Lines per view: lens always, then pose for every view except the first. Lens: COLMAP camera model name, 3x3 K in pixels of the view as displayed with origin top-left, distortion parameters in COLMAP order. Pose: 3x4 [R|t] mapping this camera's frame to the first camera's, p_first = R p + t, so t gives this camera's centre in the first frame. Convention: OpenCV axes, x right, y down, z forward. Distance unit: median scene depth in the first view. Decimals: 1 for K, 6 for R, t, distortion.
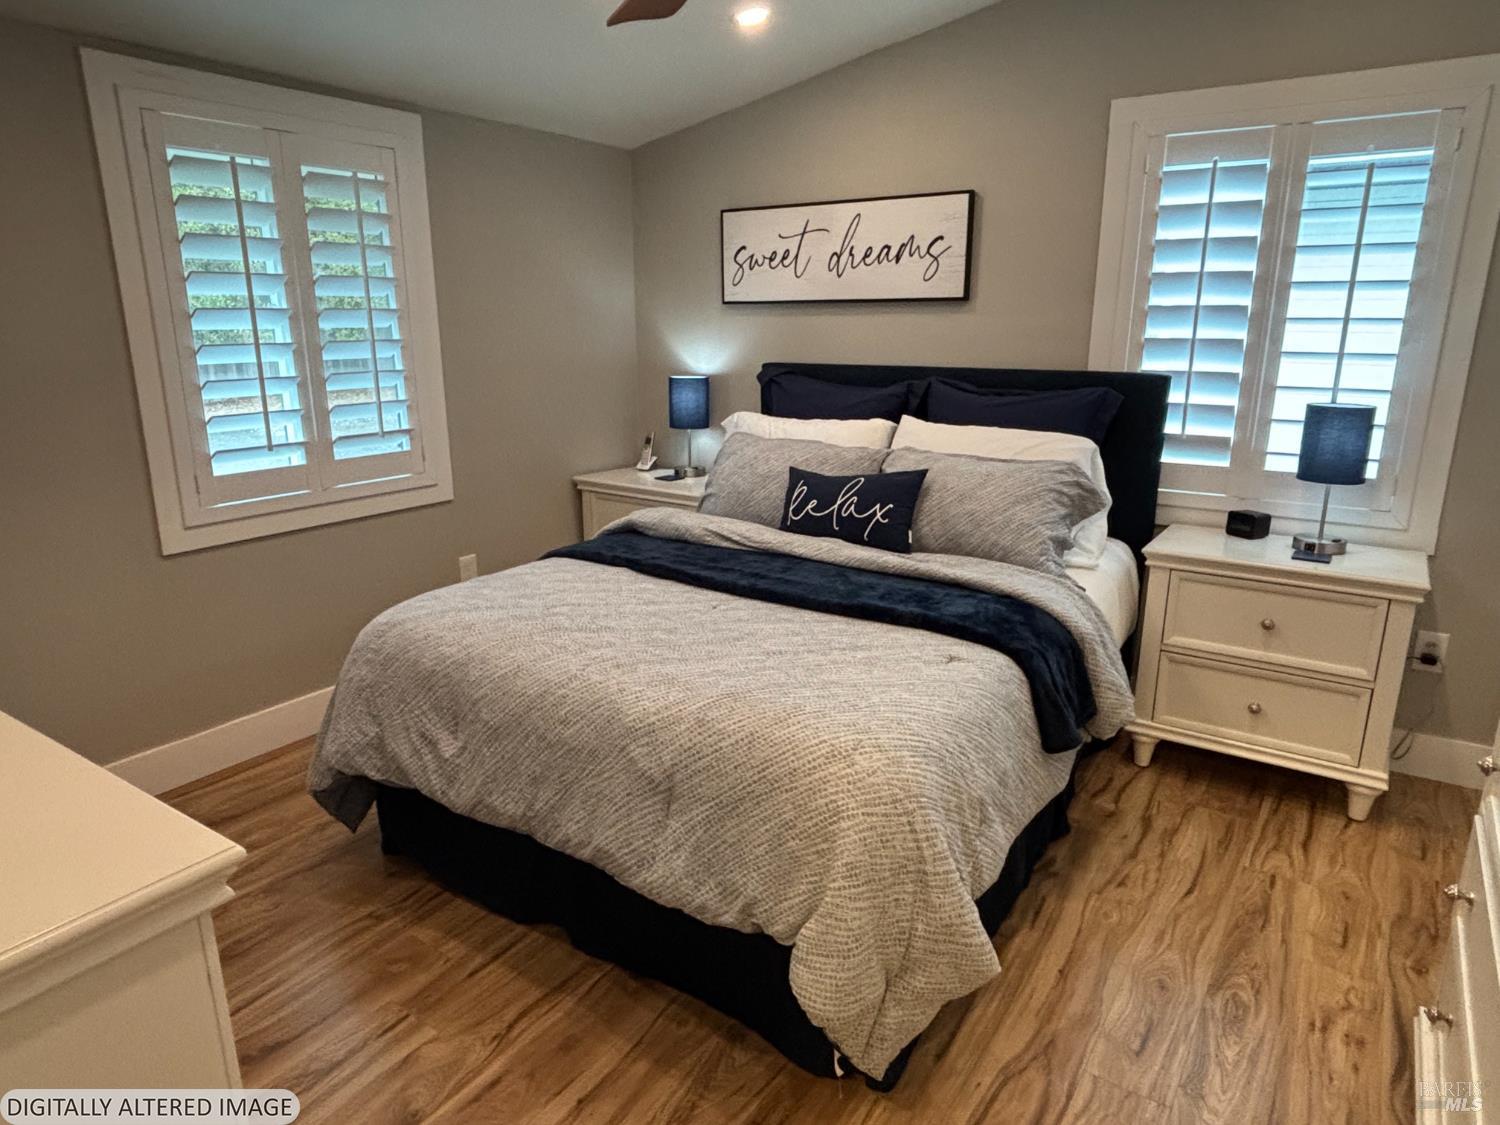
lens RADIAL K [[928.4, 0, 750.0], [0, 928.4, 562.5], [0, 0, 1]] dist [-0.001210, 0.000118]
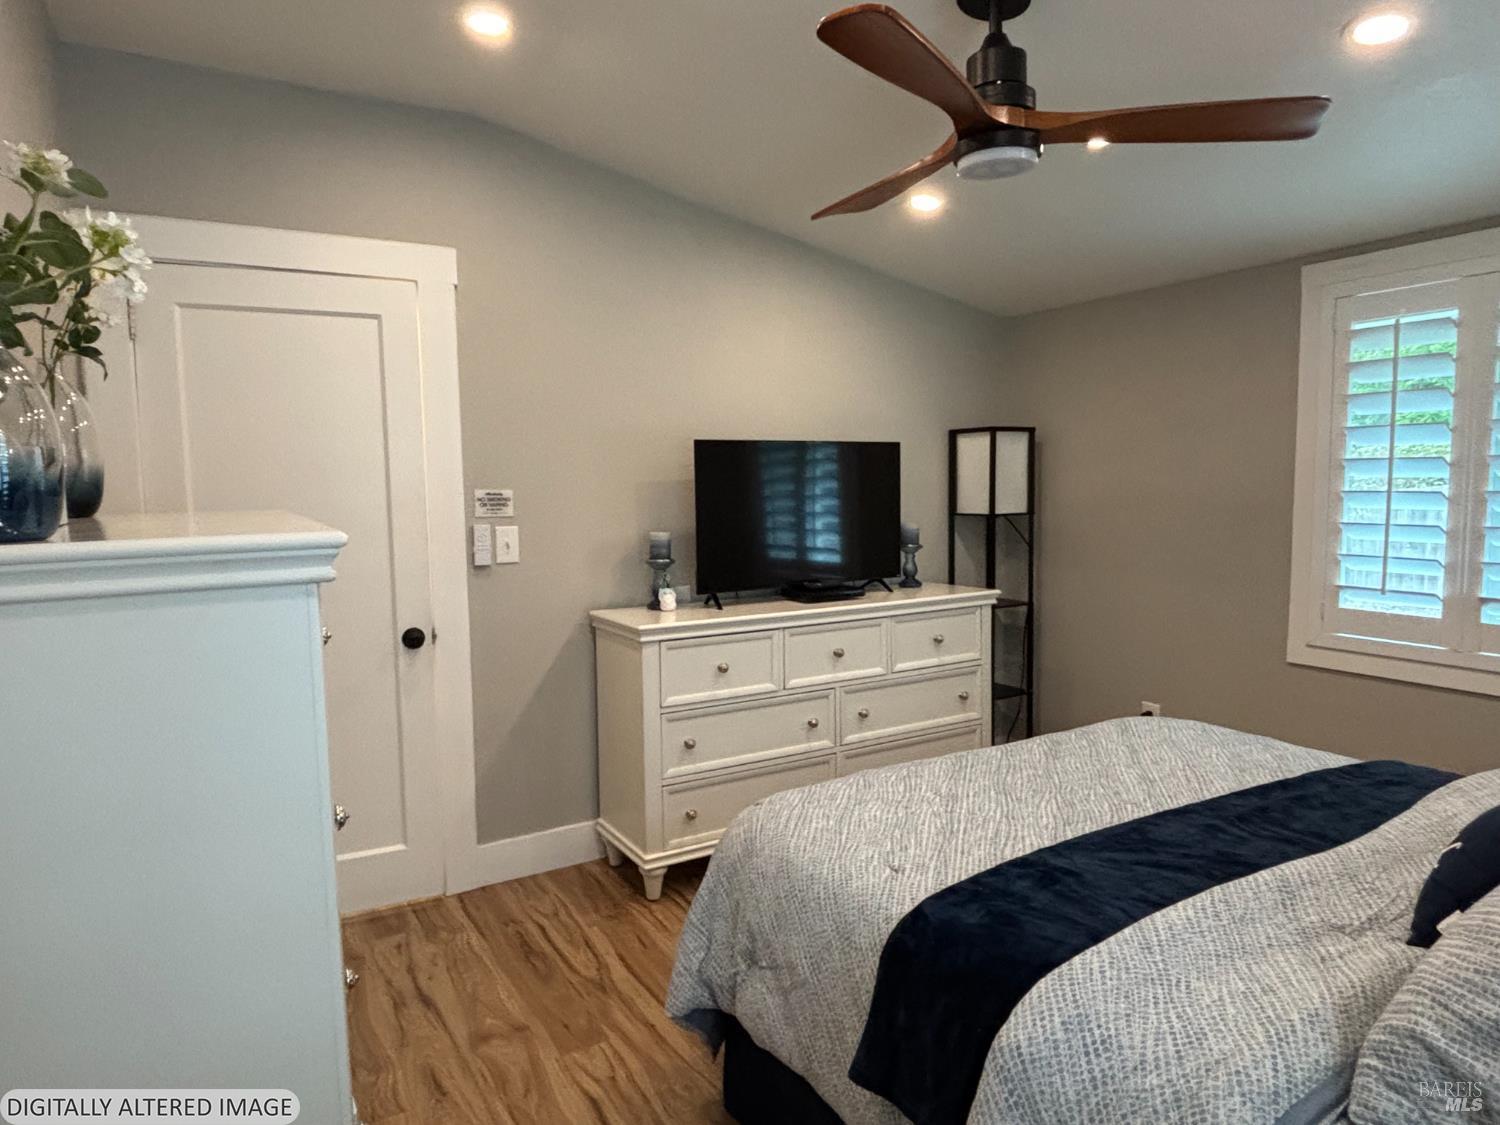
lens RADIAL K [[928.4, 0, 750.0], [0, 928.4, 562.5], [0, 0, 1]] dist [-0.001210, 0.000118]
pose [[-0.416679, 0.086510, -0.904928, 0.711090], [-0.221919, 0.955664, 0.193543, -0.205516], [0.881550, 0.281466, -0.379006, 0.802014]]
